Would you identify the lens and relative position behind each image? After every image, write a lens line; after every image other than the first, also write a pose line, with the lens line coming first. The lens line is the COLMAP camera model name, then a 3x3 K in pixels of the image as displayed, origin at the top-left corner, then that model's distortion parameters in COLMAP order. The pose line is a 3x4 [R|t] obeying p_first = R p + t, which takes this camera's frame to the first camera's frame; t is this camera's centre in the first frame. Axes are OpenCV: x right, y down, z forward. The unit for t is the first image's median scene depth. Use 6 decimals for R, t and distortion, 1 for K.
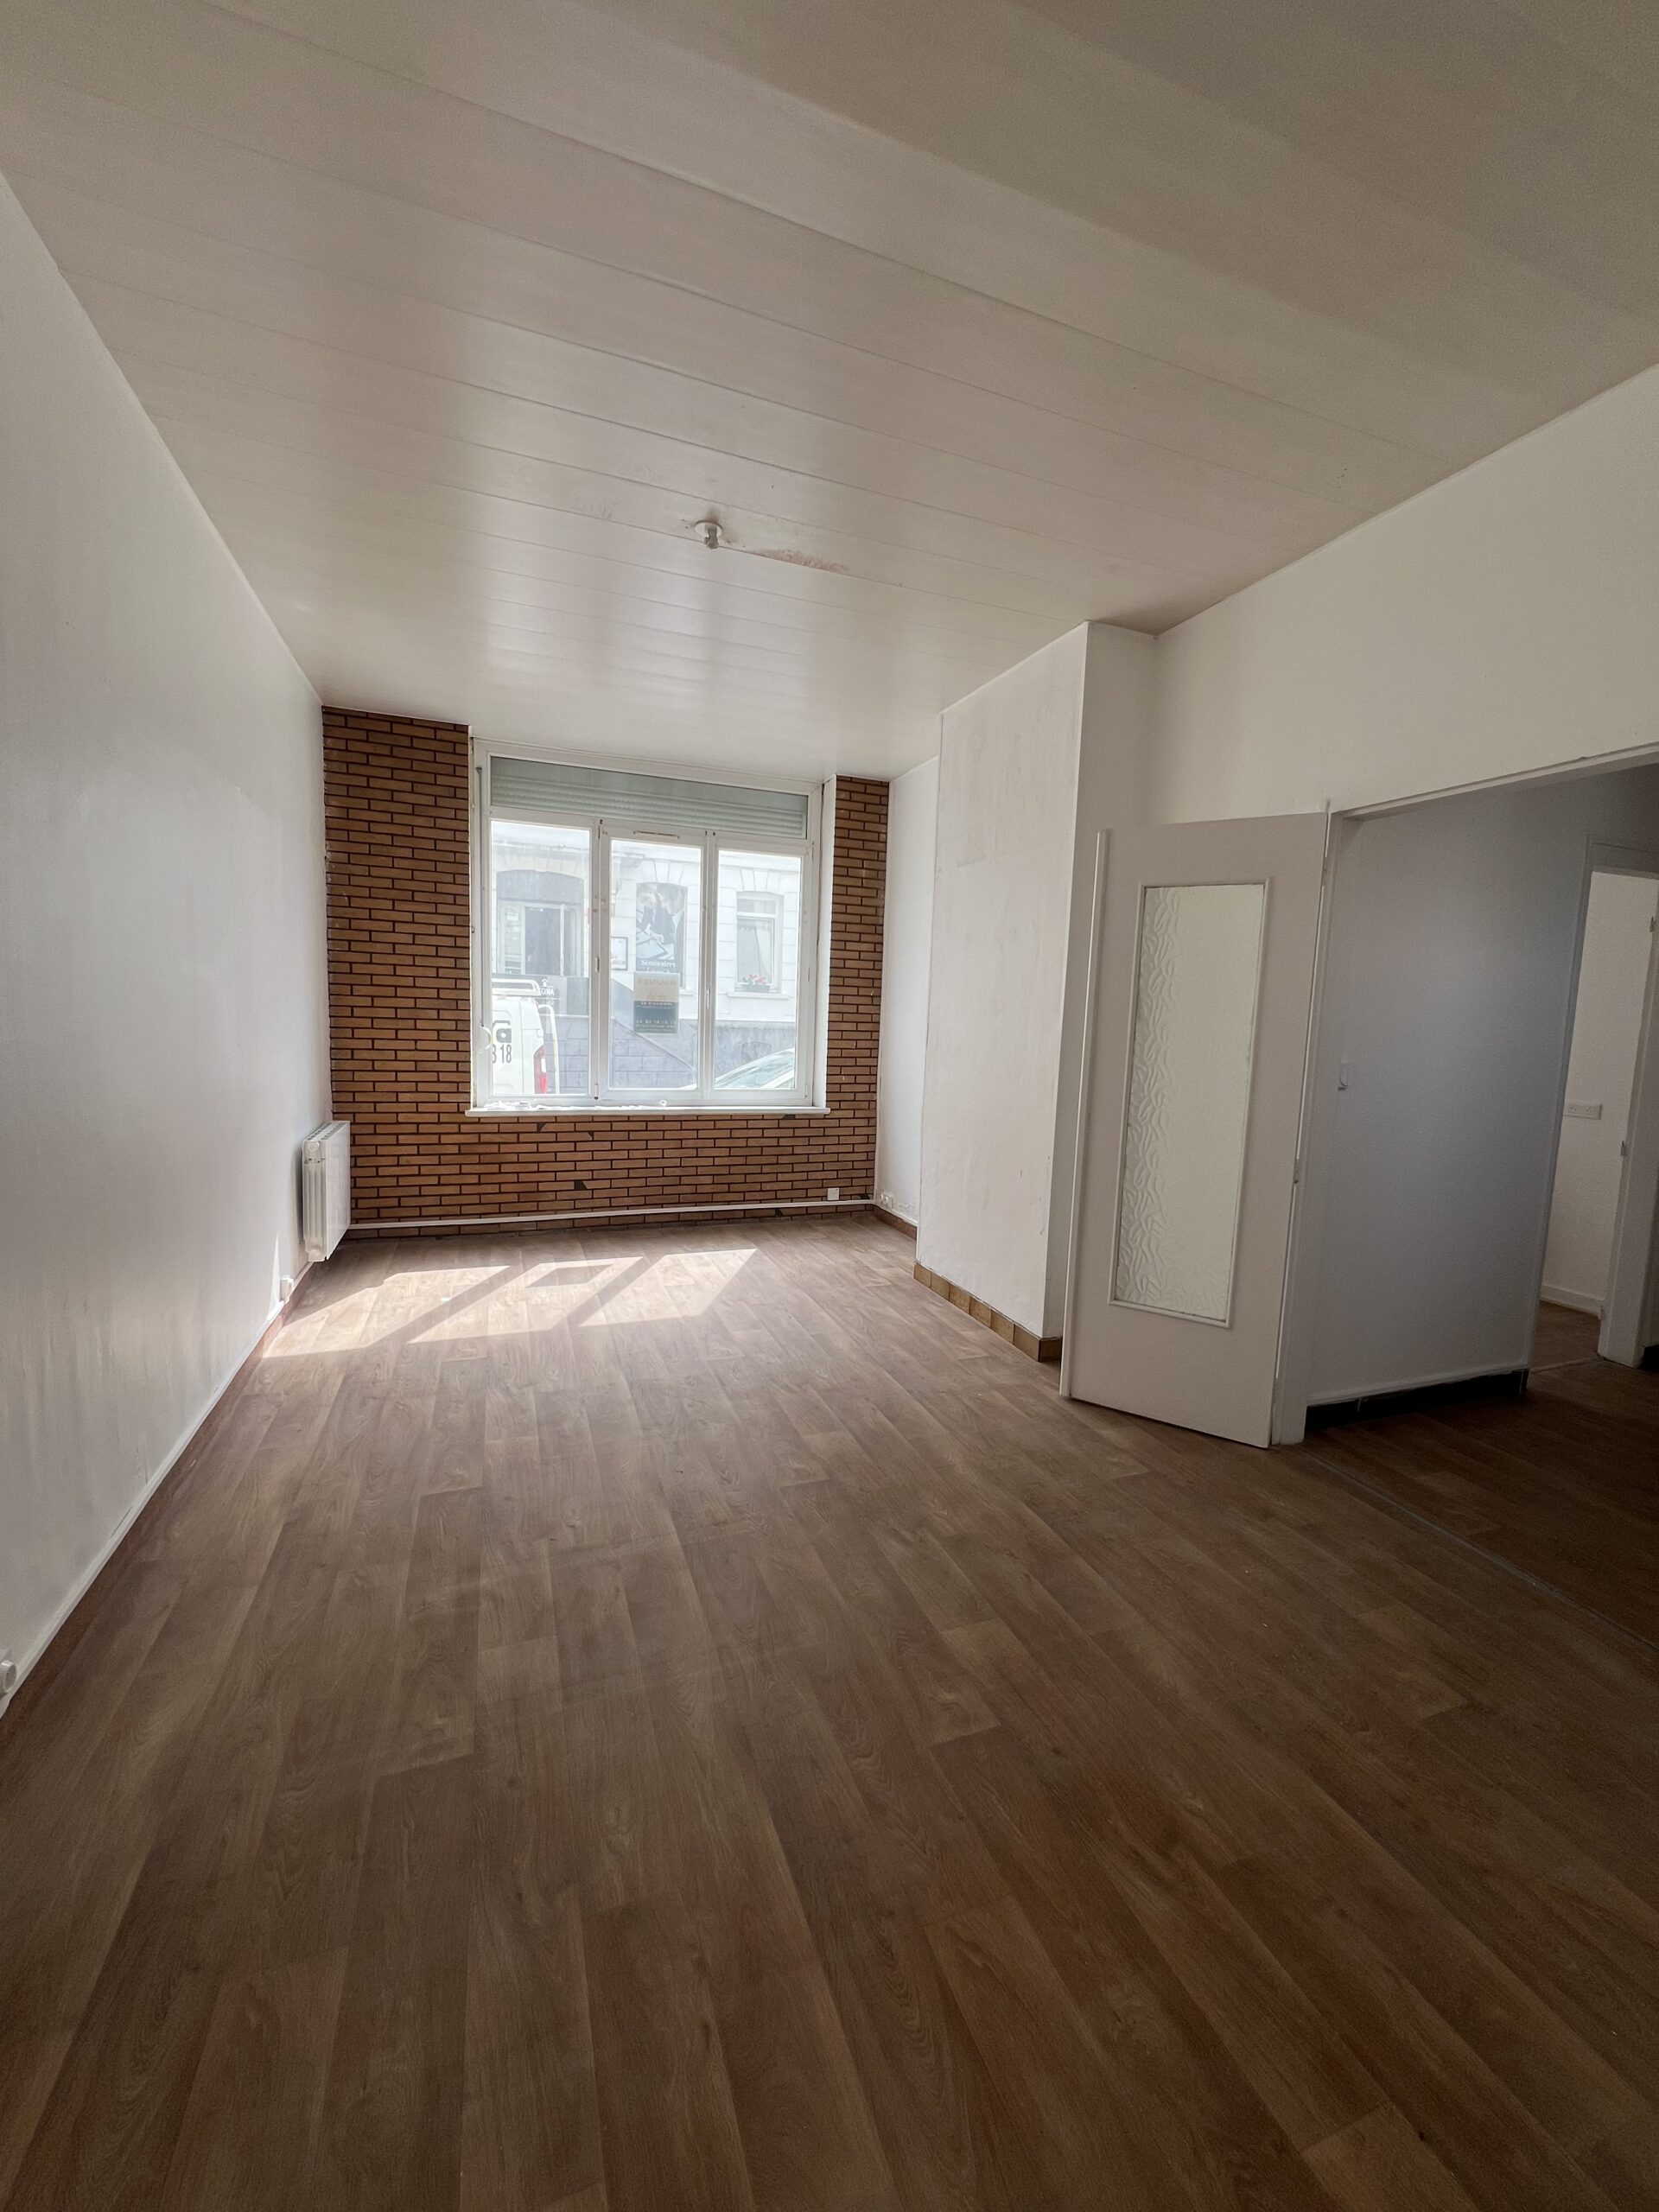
lens RADIAL K [[872.9, 0, 833.2], [0, 872.9, 1102.9], [0, 0, 1]] dist [-0.004597, 0.000531]
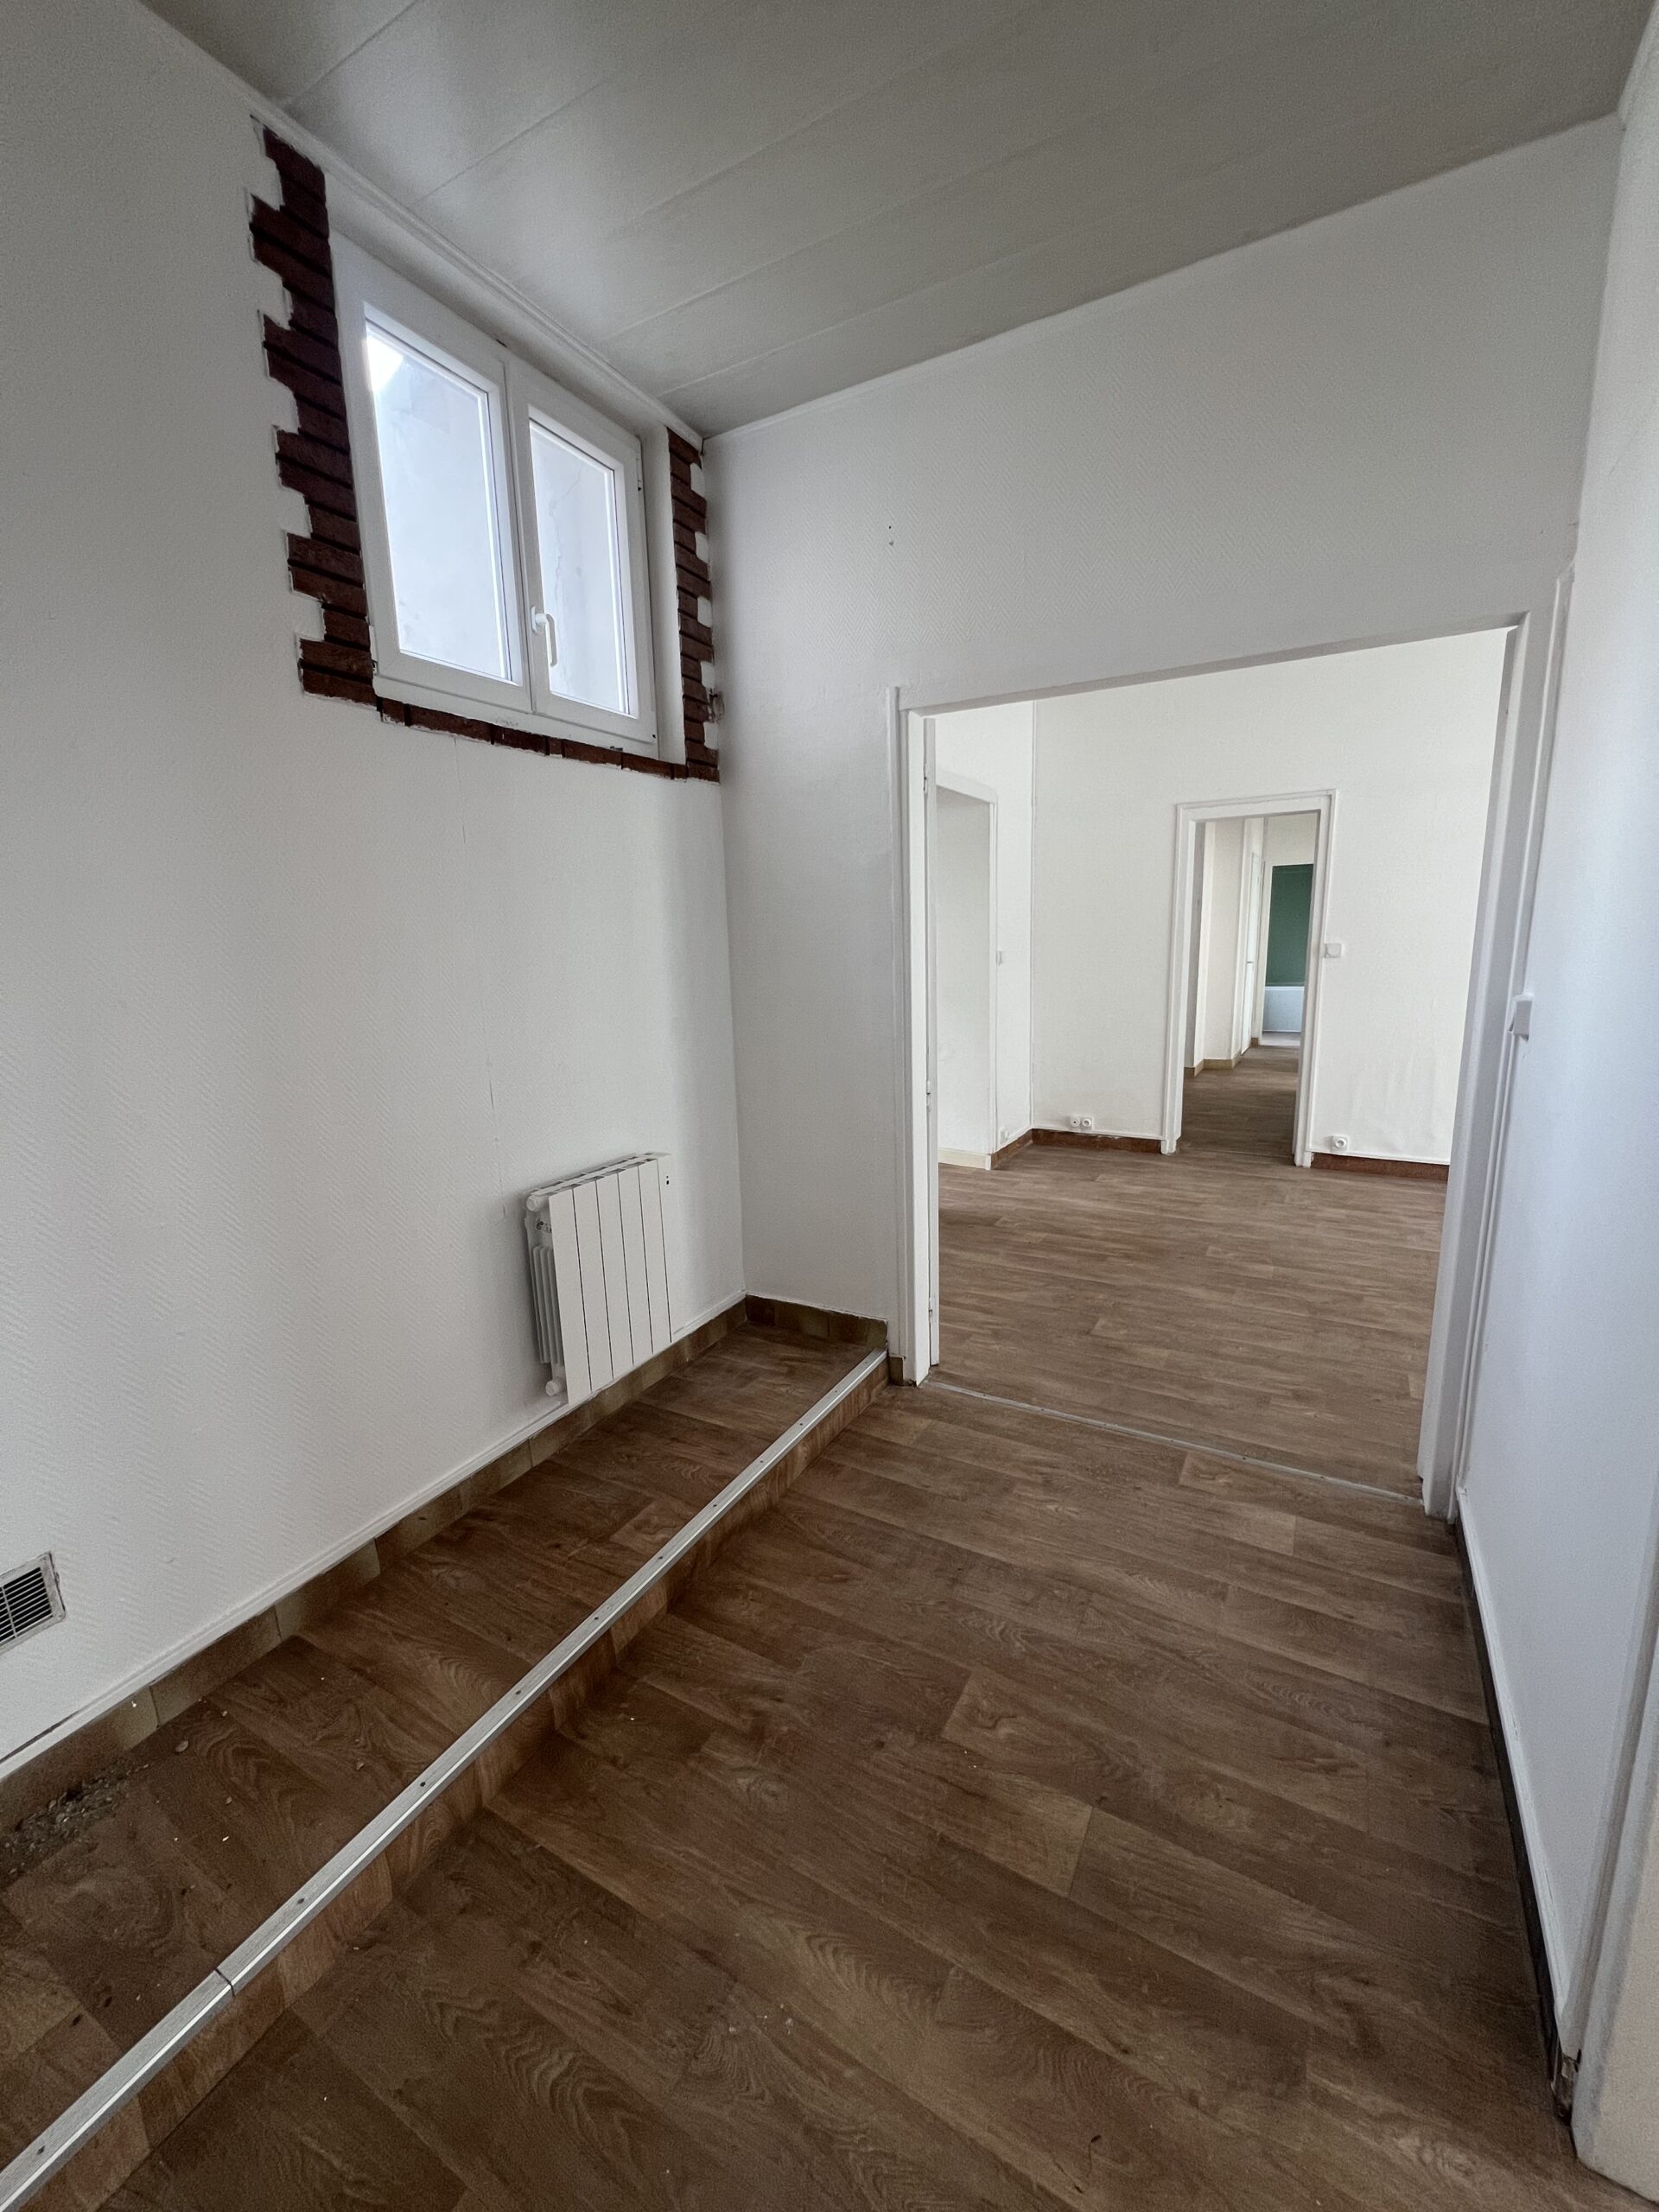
lens RADIAL K [[872.9, 0, 817.0], [0, 872.9, 1096.6], [0, 0, 1]] dist [-0.004597, 0.000531]
pose [[-0.777397, 0.103647, -0.620412, 1.314064], [-0.069265, 0.966227, 0.248210, -0.090241], [0.625185, 0.235931, -0.743962, 1.110505]]
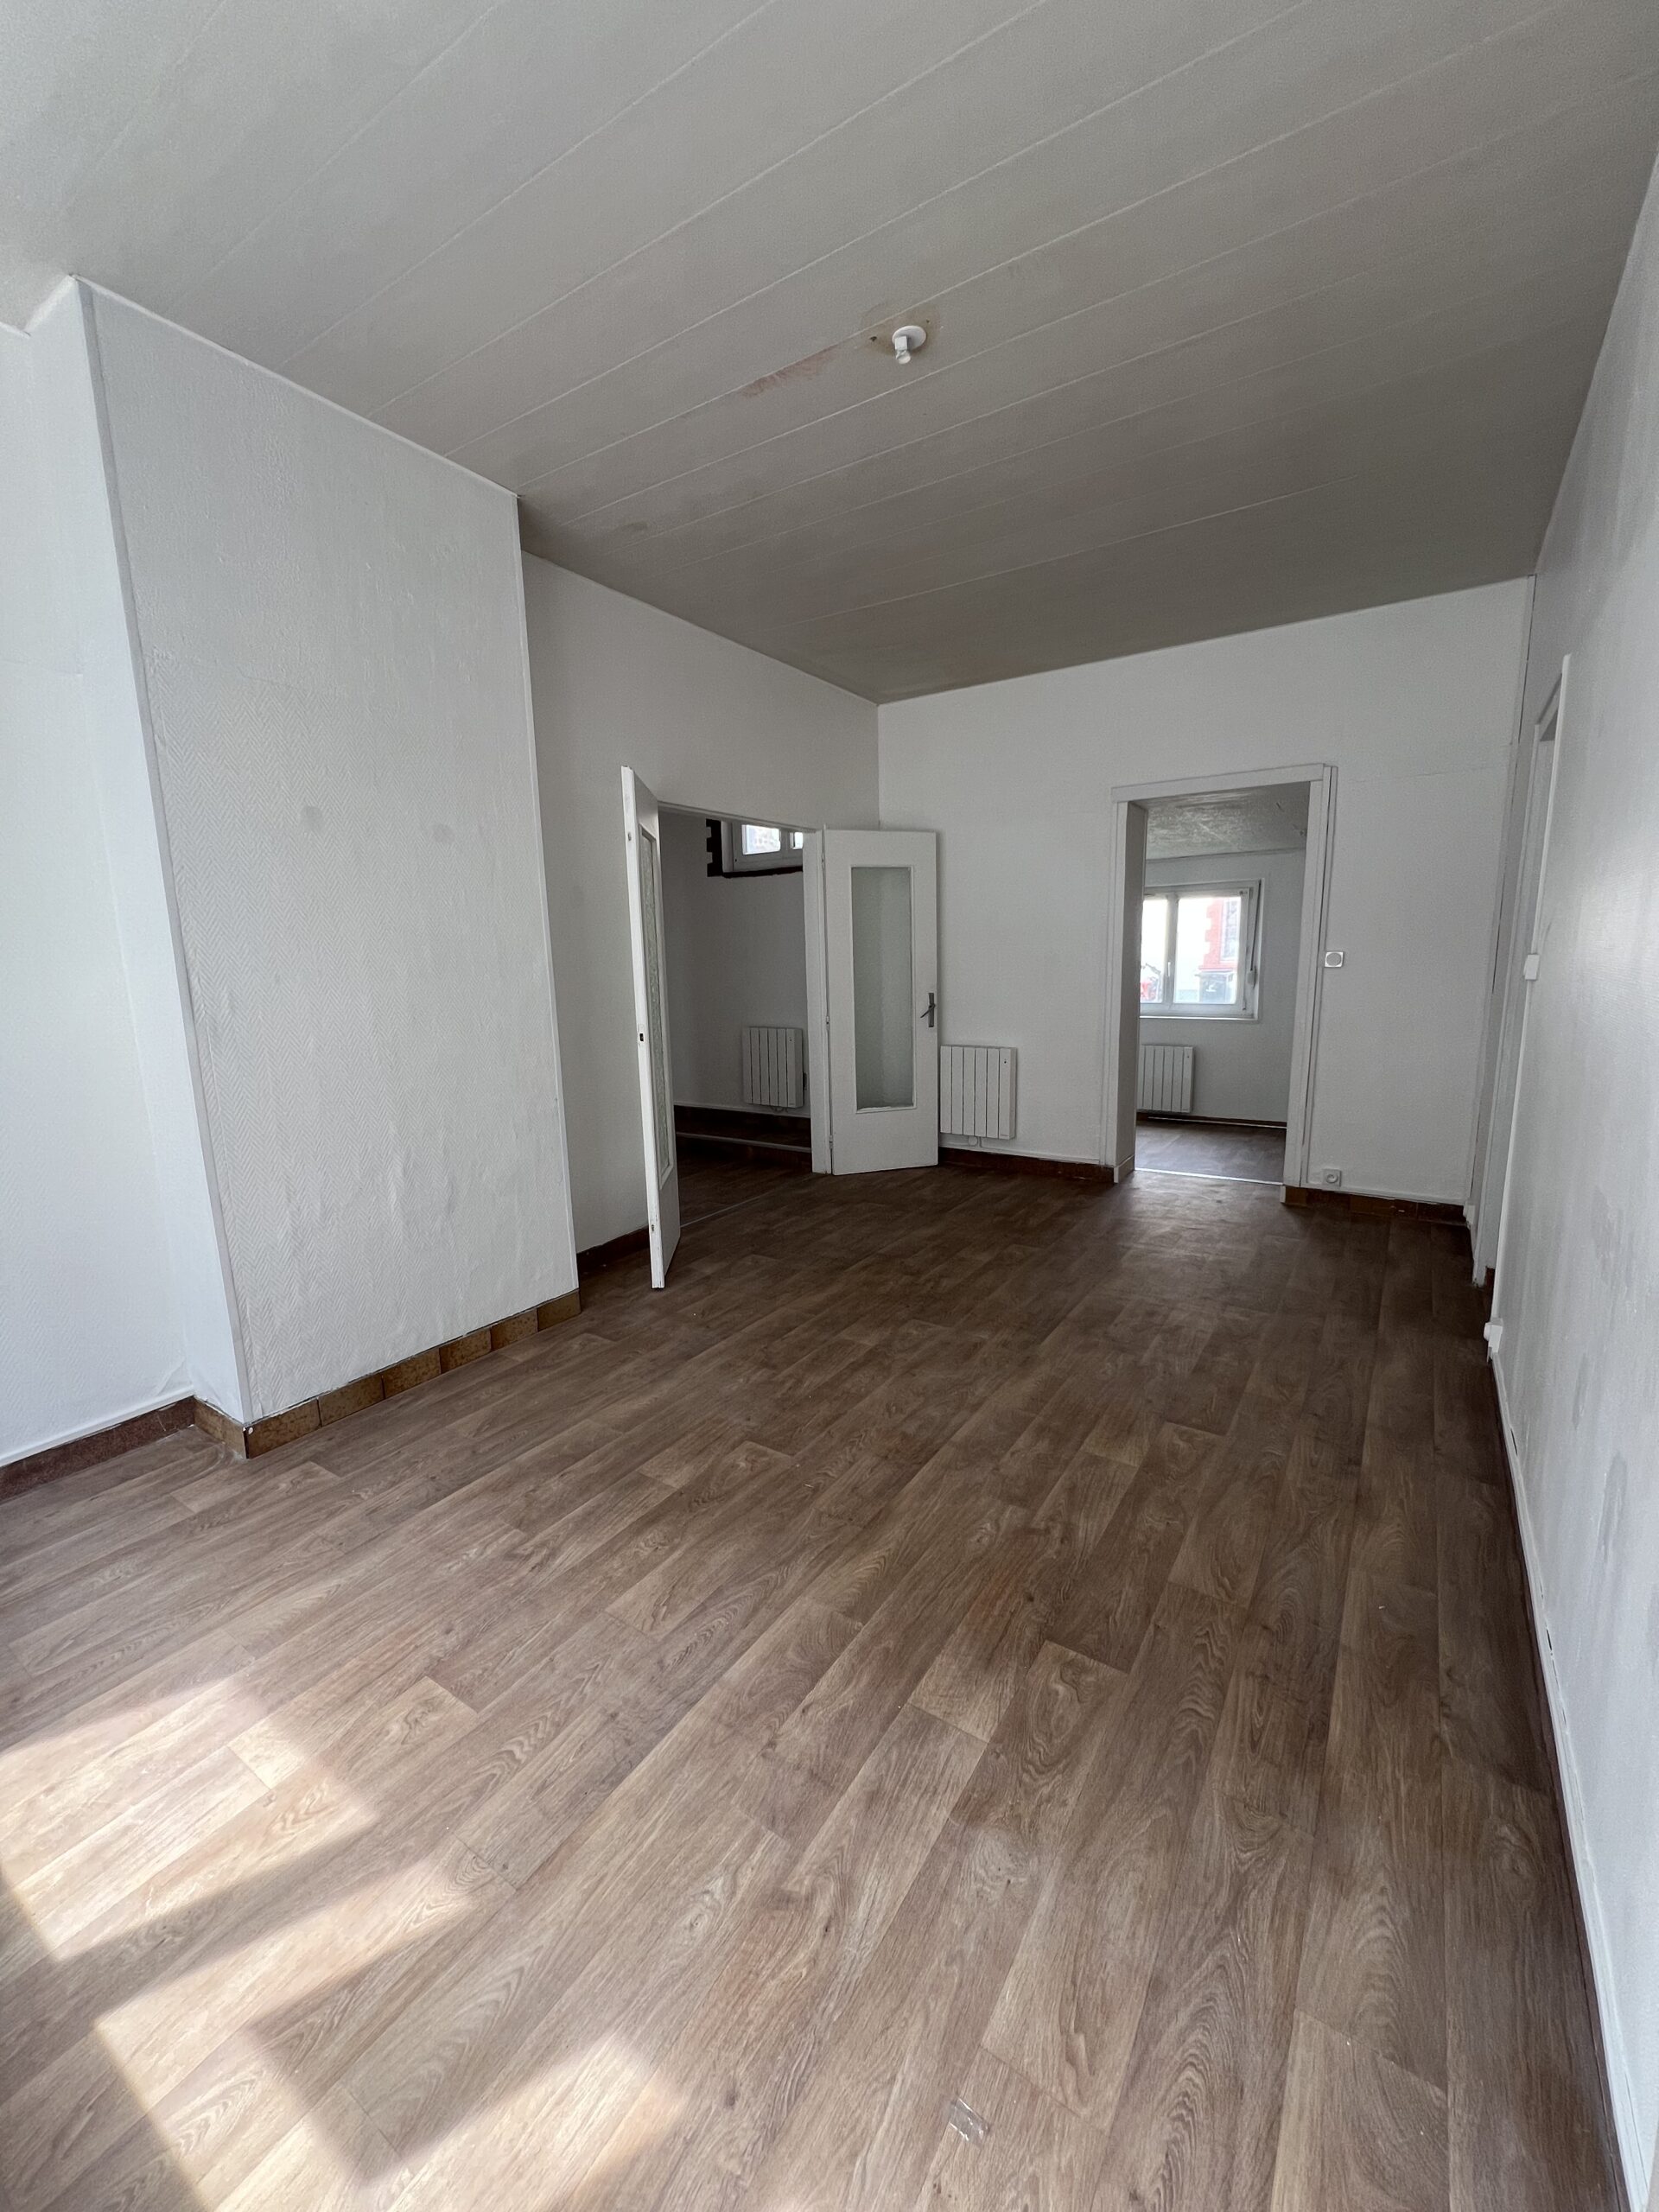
lens RADIAL K [[872.9, 0, 856.7], [0, 872.9, 1101.1], [0, 0, 1]] dist [-0.004597, 0.000531]
pose [[-0.595997, -0.153041, 0.788268, -0.766277], [0.089688, 0.962840, 0.254746, -0.161518], [-0.797962, 0.222526, -0.560124, 1.462845]]
